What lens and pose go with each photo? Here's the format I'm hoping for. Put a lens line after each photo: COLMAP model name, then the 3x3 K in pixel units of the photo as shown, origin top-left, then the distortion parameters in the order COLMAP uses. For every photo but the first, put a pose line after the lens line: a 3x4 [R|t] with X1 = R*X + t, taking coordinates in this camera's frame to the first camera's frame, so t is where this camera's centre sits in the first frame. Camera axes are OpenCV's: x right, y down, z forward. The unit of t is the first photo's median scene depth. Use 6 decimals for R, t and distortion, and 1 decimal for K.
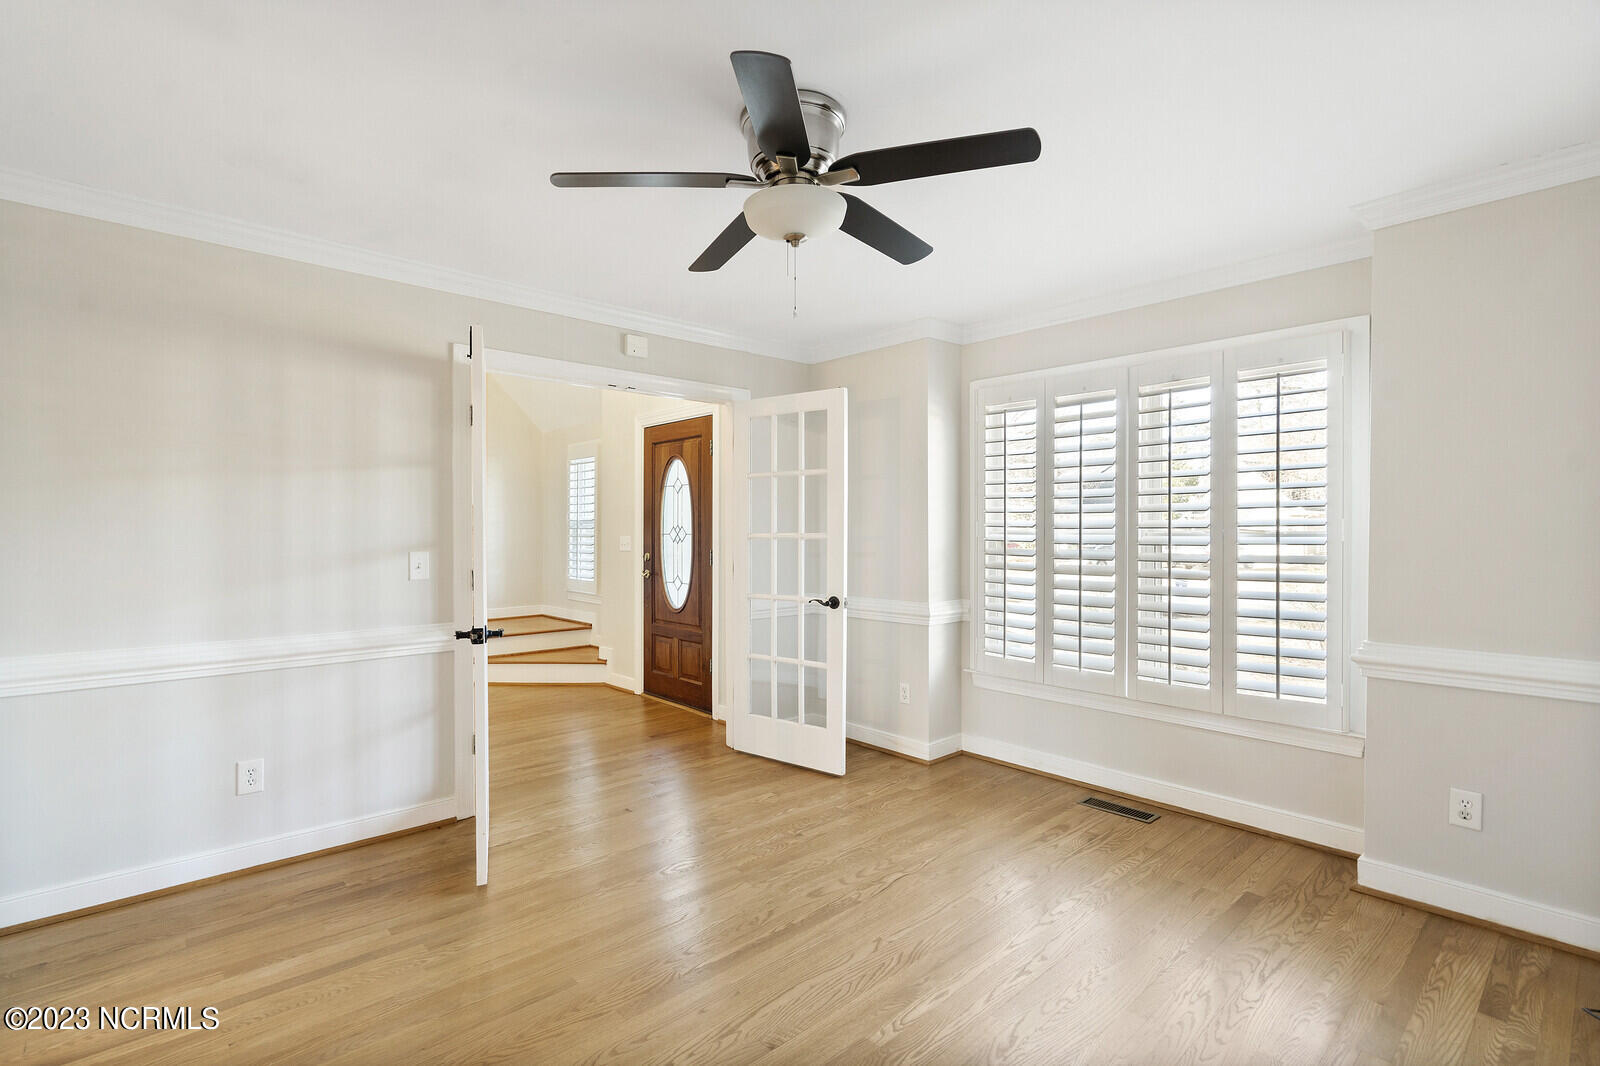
lens RADIAL K [[747.5, 0, 796.3], [0, 747.5, 541.3], [0, 0, 1]] dist [-0.000371, 0.000161]
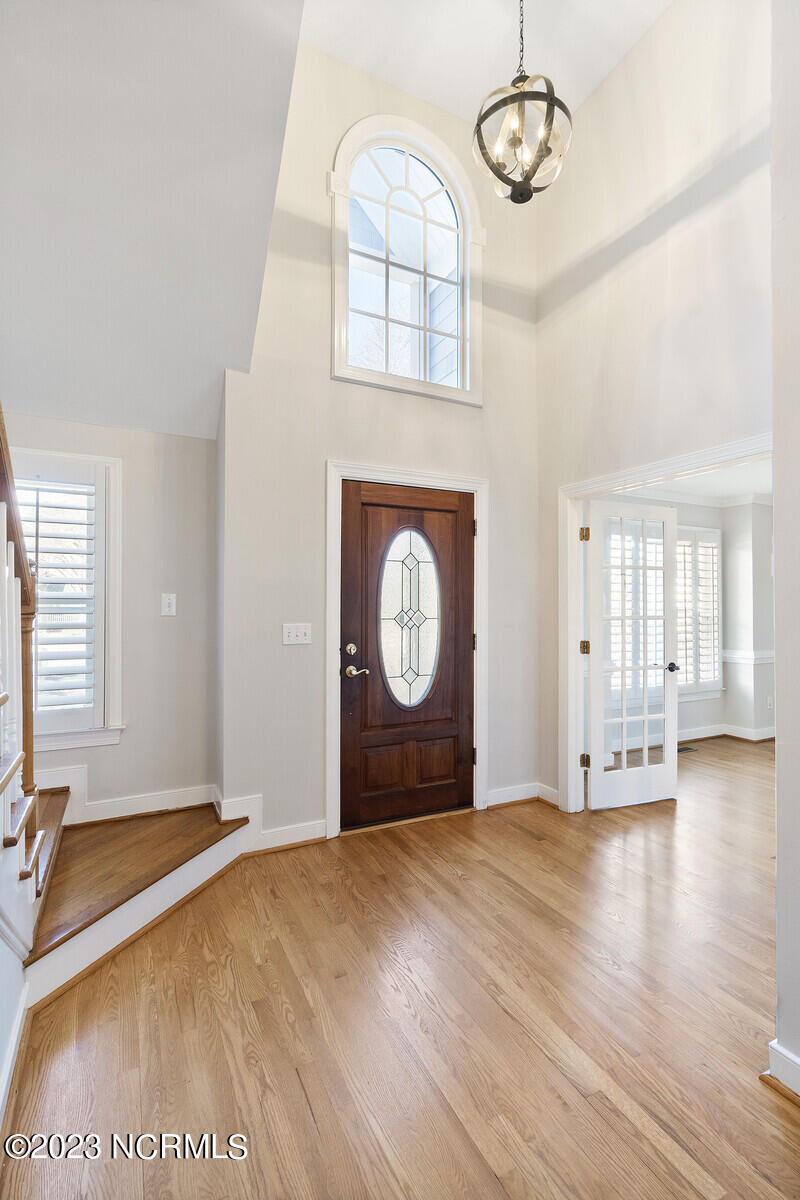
lens RADIAL K [[546.6, 0, 401.6], [0, 546.6, 595.5], [0, 0, 1]] dist [-0.002350, -0.000080]
pose [[0.262822, 0.006705, 0.964821, -0.764601], [0.005042, 0.999953, -0.008323, -0.030322], [-0.964831, 0.007052, 0.262776, 0.846119]]
